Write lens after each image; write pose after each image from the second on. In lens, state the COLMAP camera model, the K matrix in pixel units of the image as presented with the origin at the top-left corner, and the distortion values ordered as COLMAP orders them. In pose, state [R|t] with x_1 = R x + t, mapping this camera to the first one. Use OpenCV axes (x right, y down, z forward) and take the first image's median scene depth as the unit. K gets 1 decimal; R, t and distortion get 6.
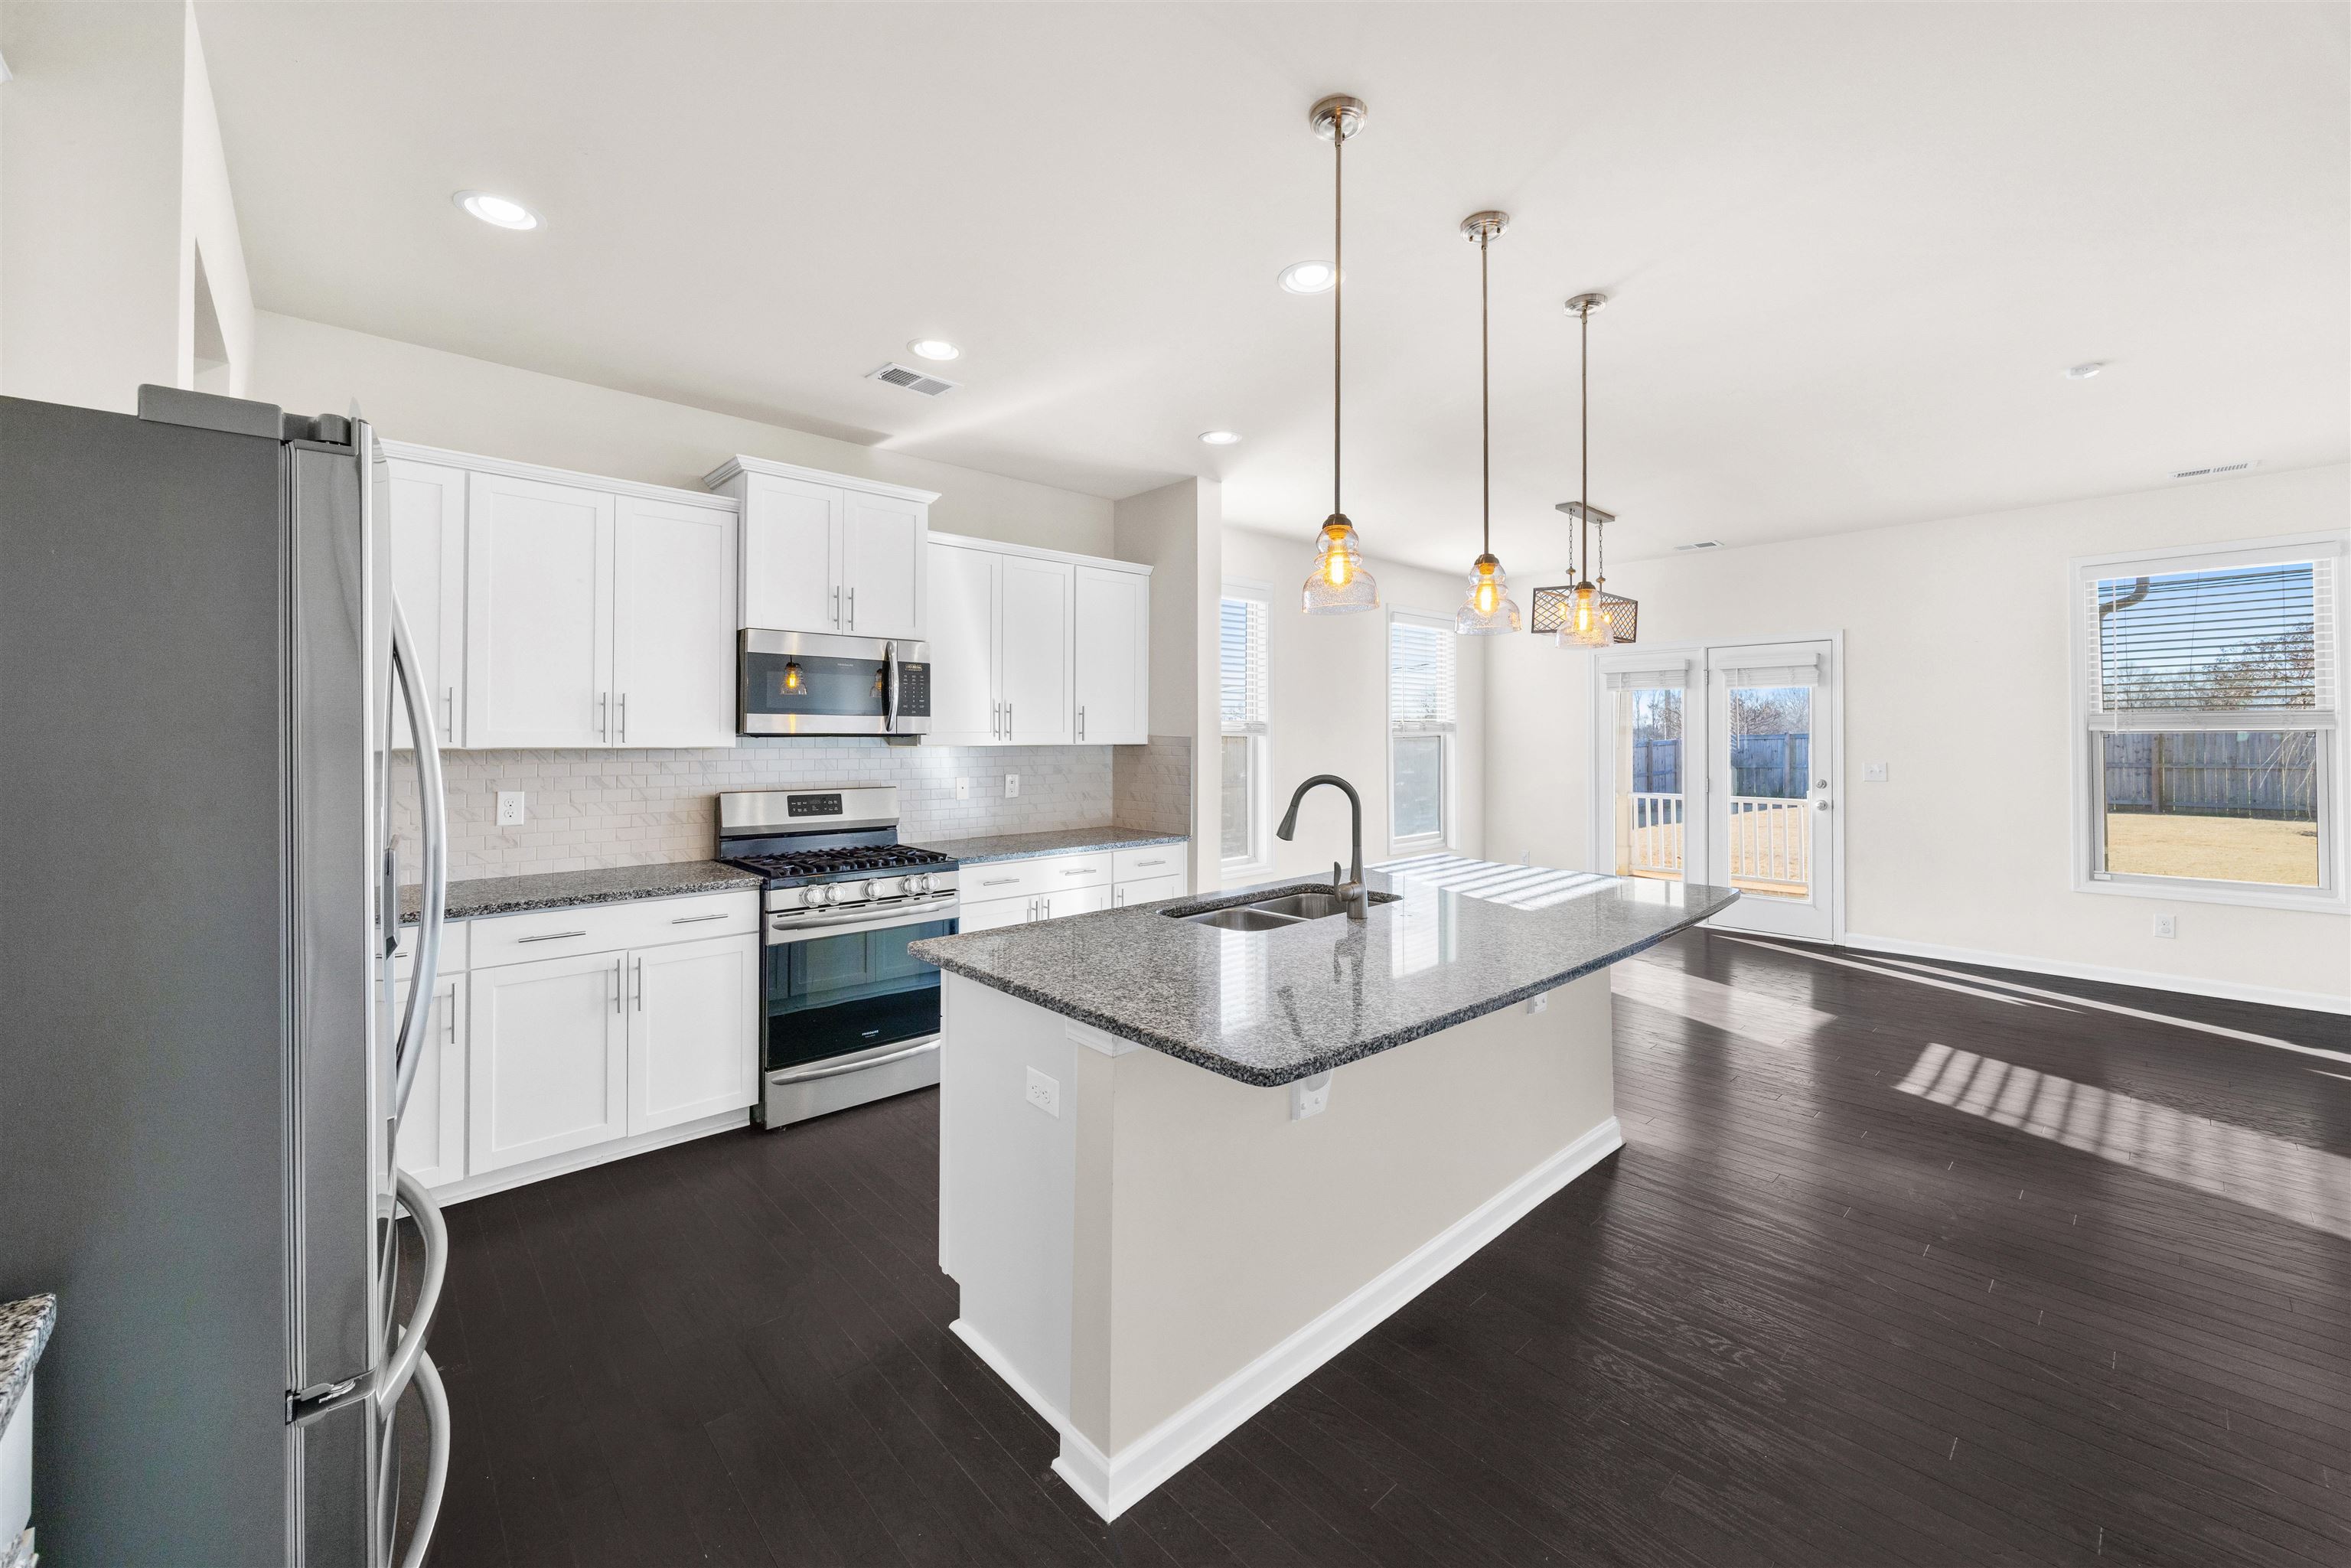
lens RADIAL K [[901.0, 0, 1181.9], [0, 901.0, 758.5], [0, 0, 1]] dist [-0.000938, -0.000060]
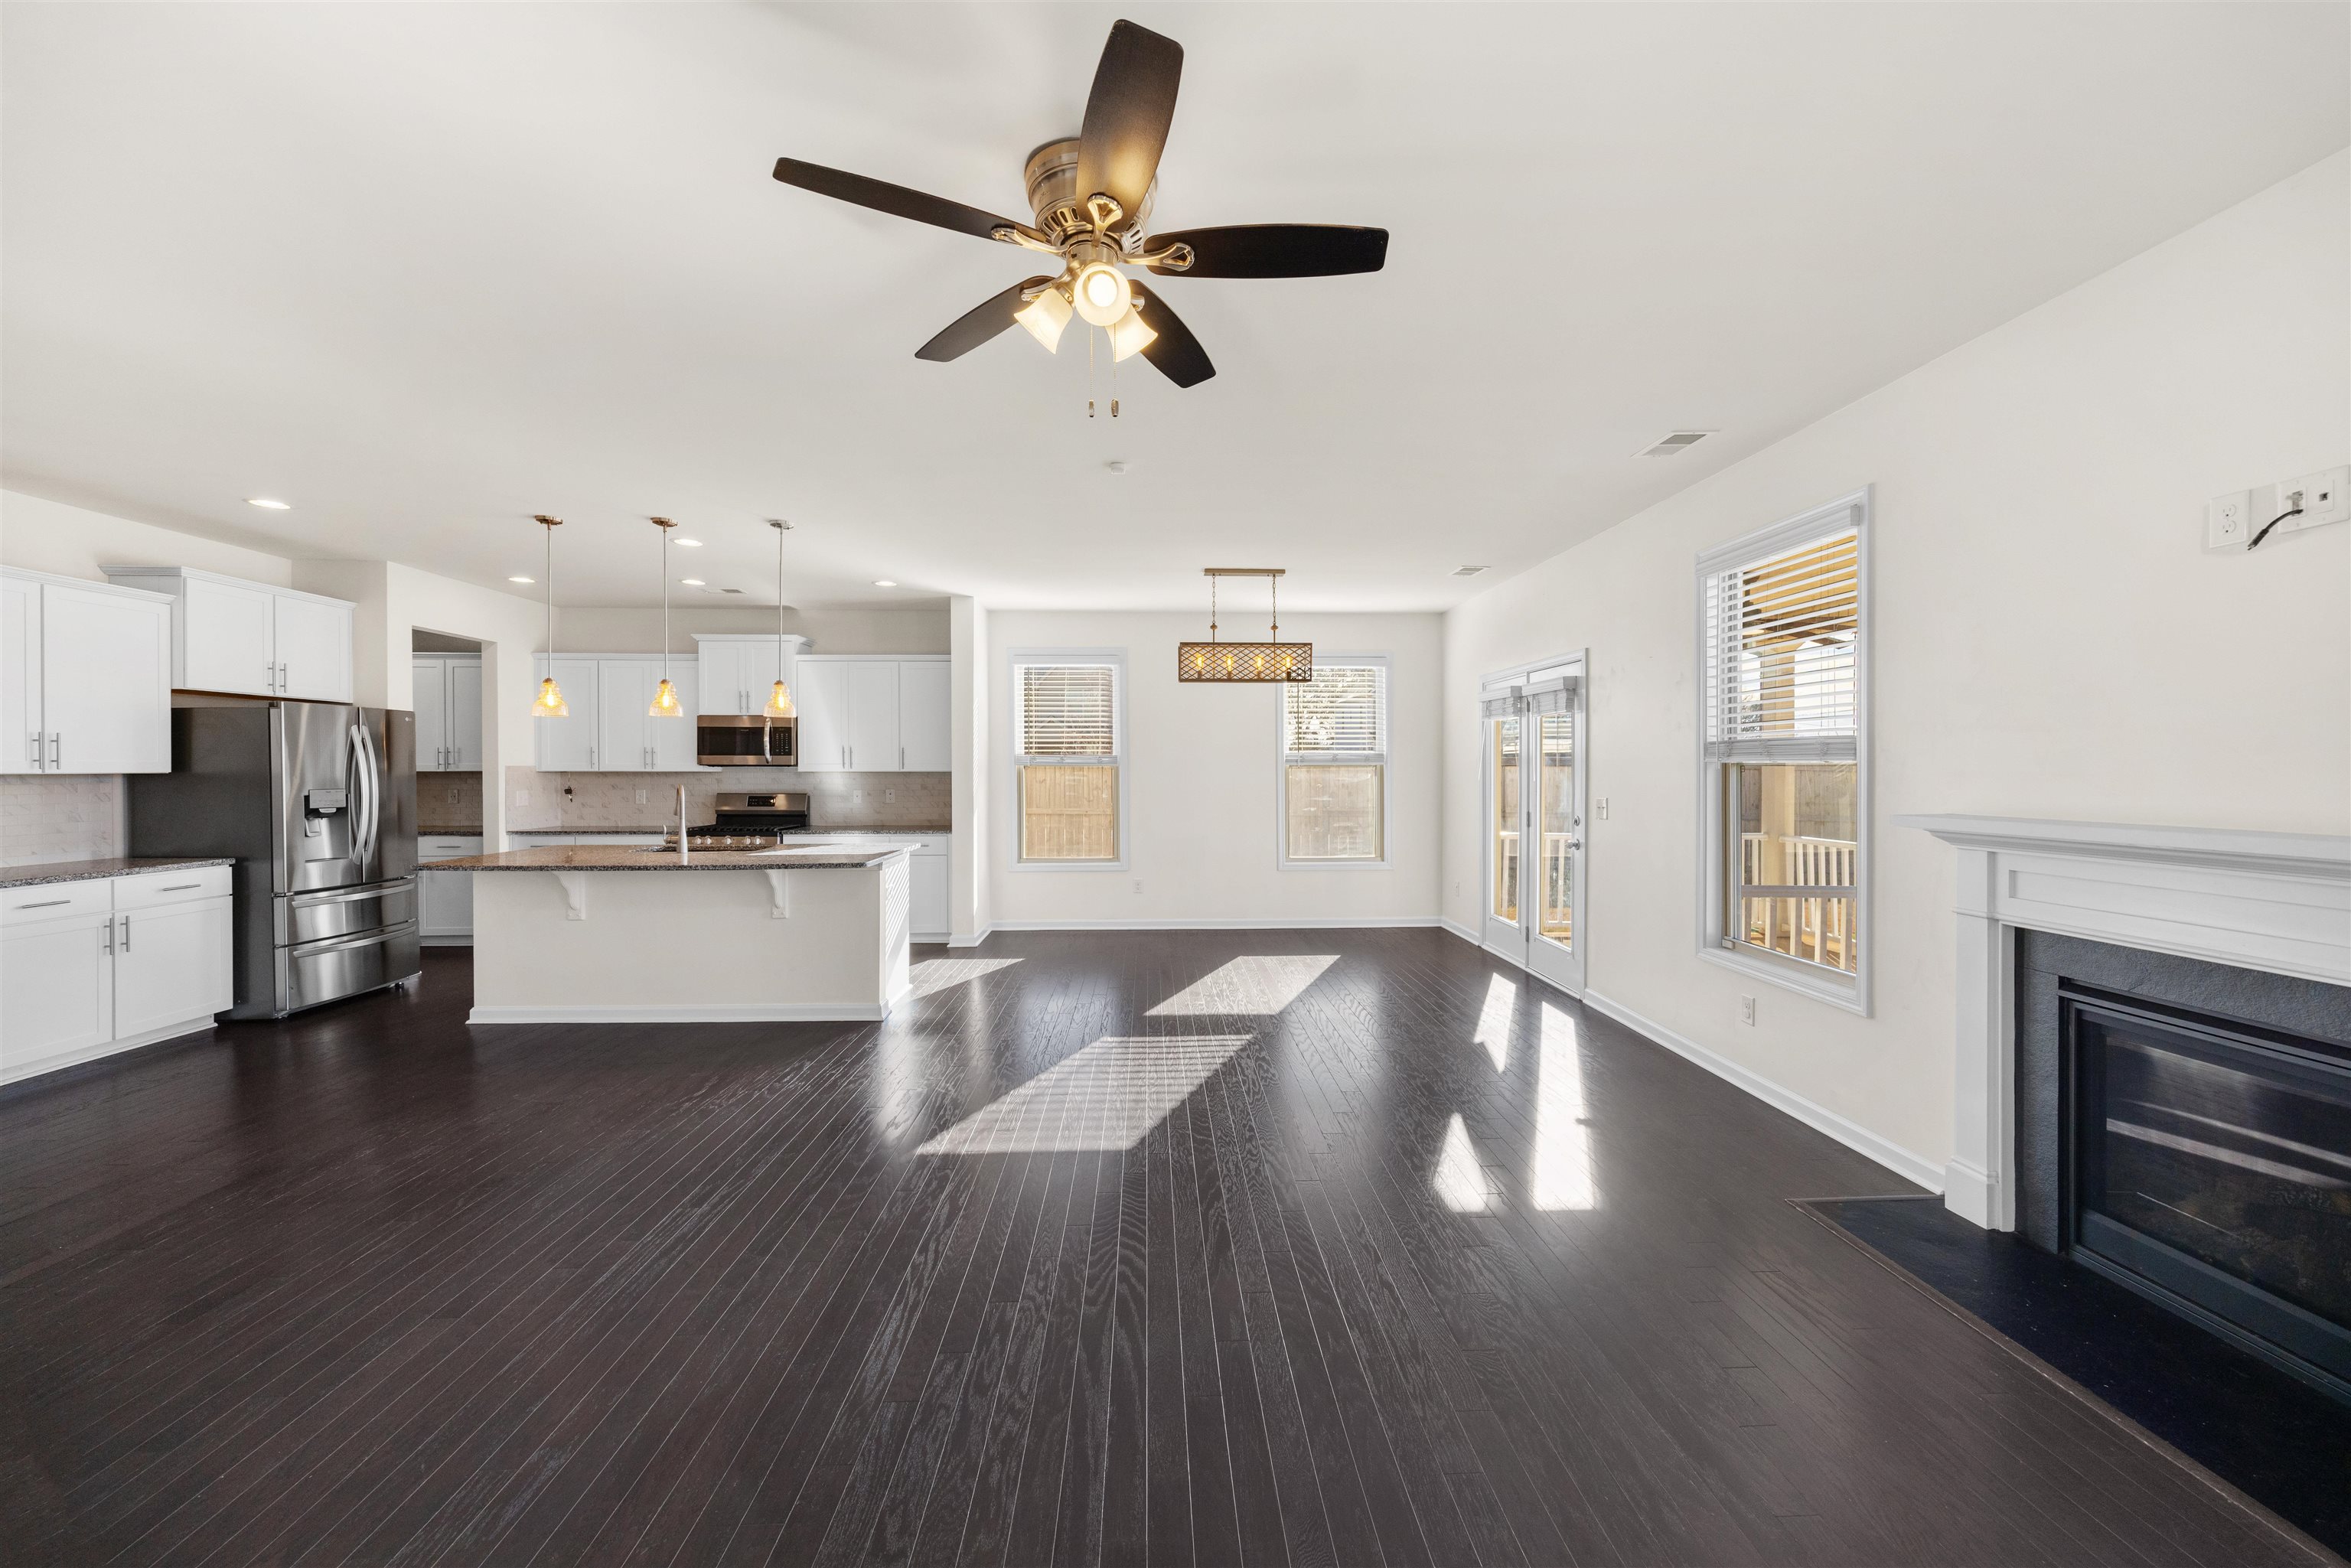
lens RADIAL K [[918.7, 0, 1213.1], [0, 918.7, 783.3], [0, 0, 1]] dist [0.000102, 0.000000]
pose [[0.779930, 0.005925, -0.625839, 1.677942], [-0.013736, 0.999876, -0.007652, 0.015133], [0.625716, 0.014564, 0.779915, 0.064178]]
